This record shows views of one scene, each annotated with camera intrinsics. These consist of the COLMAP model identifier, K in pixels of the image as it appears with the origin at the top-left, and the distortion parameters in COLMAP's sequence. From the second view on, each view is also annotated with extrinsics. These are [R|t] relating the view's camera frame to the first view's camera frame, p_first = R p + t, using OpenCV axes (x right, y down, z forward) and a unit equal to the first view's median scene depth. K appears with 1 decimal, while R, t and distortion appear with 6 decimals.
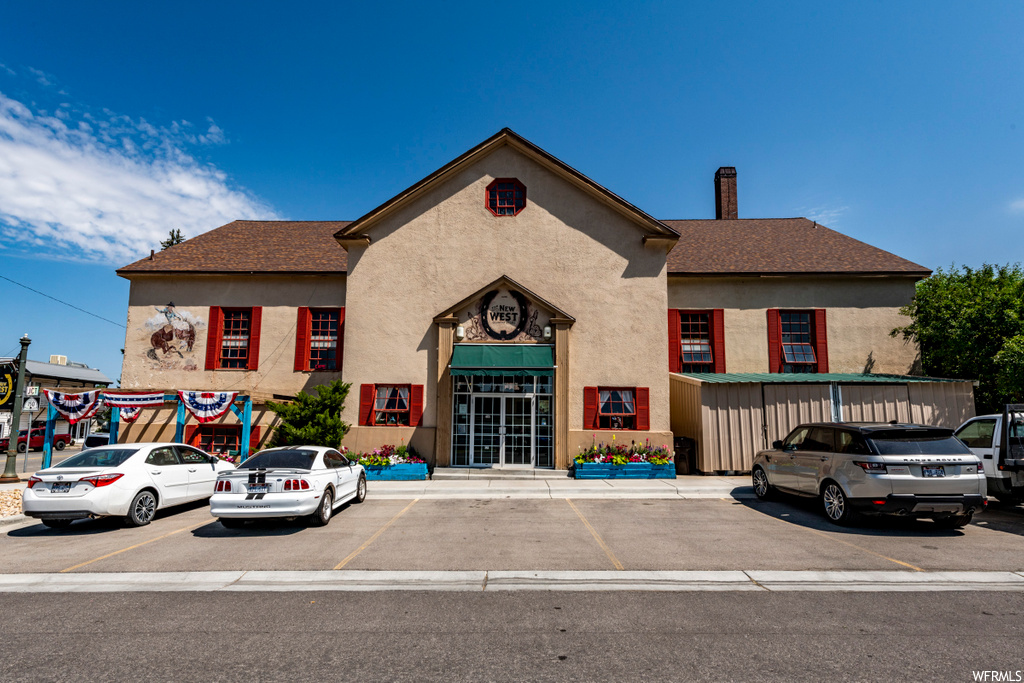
lens RADIAL K [[543.9, 0, 512.0], [0, 543.9, 341.5], [0, 0, 1]] dist [0.000952, 0.000076]
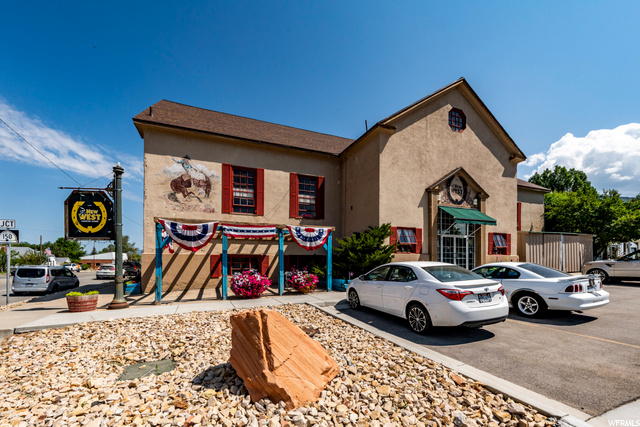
lens RADIAL K [[274.0, 0, 319.8], [0, 274.0, 251.5], [0, 0, 1]] dist [0.011744, -0.000149]
pose [[0.899693, 0.001423, 0.436522, -0.787242], [-0.053183, 0.992903, 0.106376, 0.075138], [-0.433272, -0.118921, 0.893383, 0.372893]]
